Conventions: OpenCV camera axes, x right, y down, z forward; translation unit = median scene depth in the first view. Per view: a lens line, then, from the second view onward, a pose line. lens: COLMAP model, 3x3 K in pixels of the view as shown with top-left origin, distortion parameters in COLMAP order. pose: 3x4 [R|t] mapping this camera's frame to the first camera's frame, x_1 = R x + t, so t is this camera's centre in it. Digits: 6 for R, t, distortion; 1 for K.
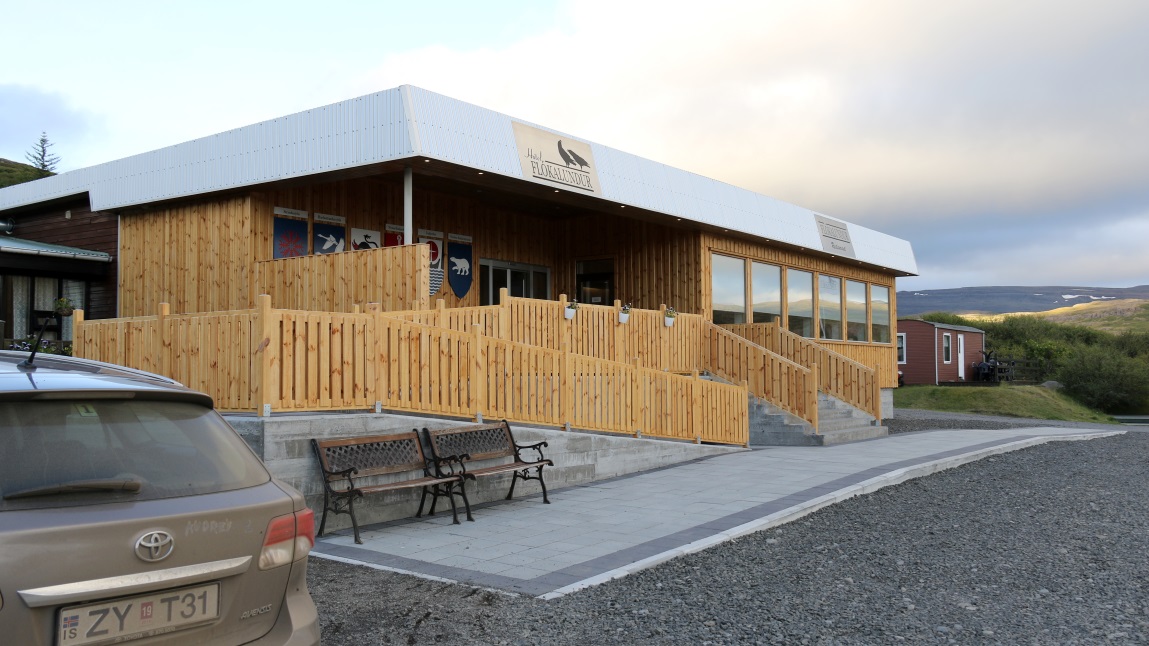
lens RADIAL K [[1343.2, 0, 574.2], [0, 1343.2, 318.7], [0, 0, 1]] dist [-0.198665, 0.000000]
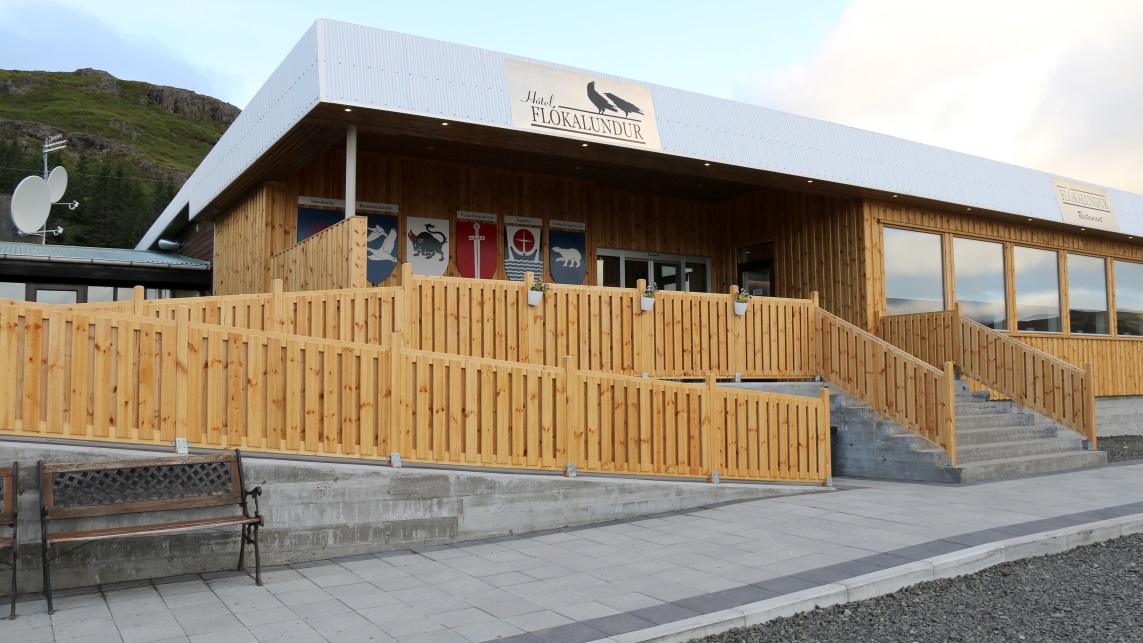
lens RADIAL K [[1031.8, 0, 570.4], [0, 1031.8, 319.5], [0, 0, 1]] dist [-0.183381, 0.064135]
pose [[0.902575, -0.031783, -0.429357, 0.227829], [0.023030, 0.999408, -0.025569, 0.020426], [0.429915, 0.013189, 0.902773, 0.453887]]
